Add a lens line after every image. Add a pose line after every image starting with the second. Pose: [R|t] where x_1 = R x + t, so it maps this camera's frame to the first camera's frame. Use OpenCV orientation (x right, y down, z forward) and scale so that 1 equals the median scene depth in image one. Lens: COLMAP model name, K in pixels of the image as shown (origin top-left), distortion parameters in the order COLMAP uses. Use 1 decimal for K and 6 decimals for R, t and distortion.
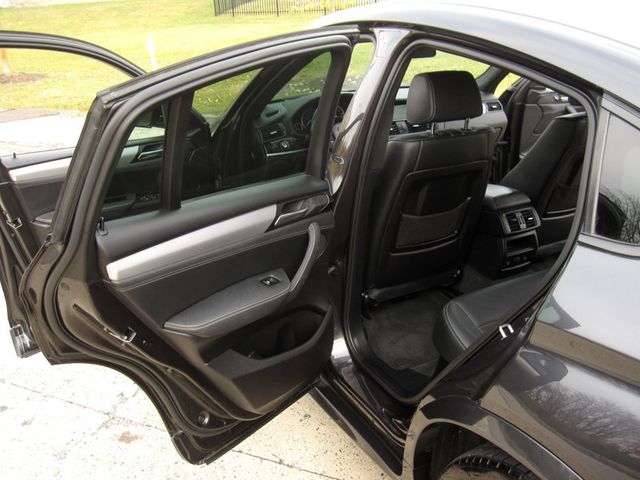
lens RADIAL K [[594.4, 0, 320.0], [0, 594.4, 240.0], [0, 0, 1]] dist [-0.003834, -0.006549]
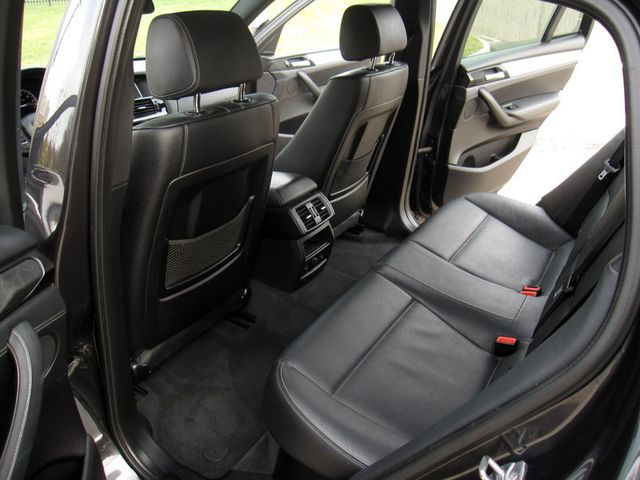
lens RADIAL K [[531.1, 0, 320.8], [0, 531.1, 234.7], [0, 0, 1]] dist [-0.067252, 0.017245]
pose [[0.859423, -0.203602, 0.468976, 0.011848], [0.181676, 0.979035, 0.092109, -0.068076], [-0.477898, 0.006041, 0.878395, 0.385298]]
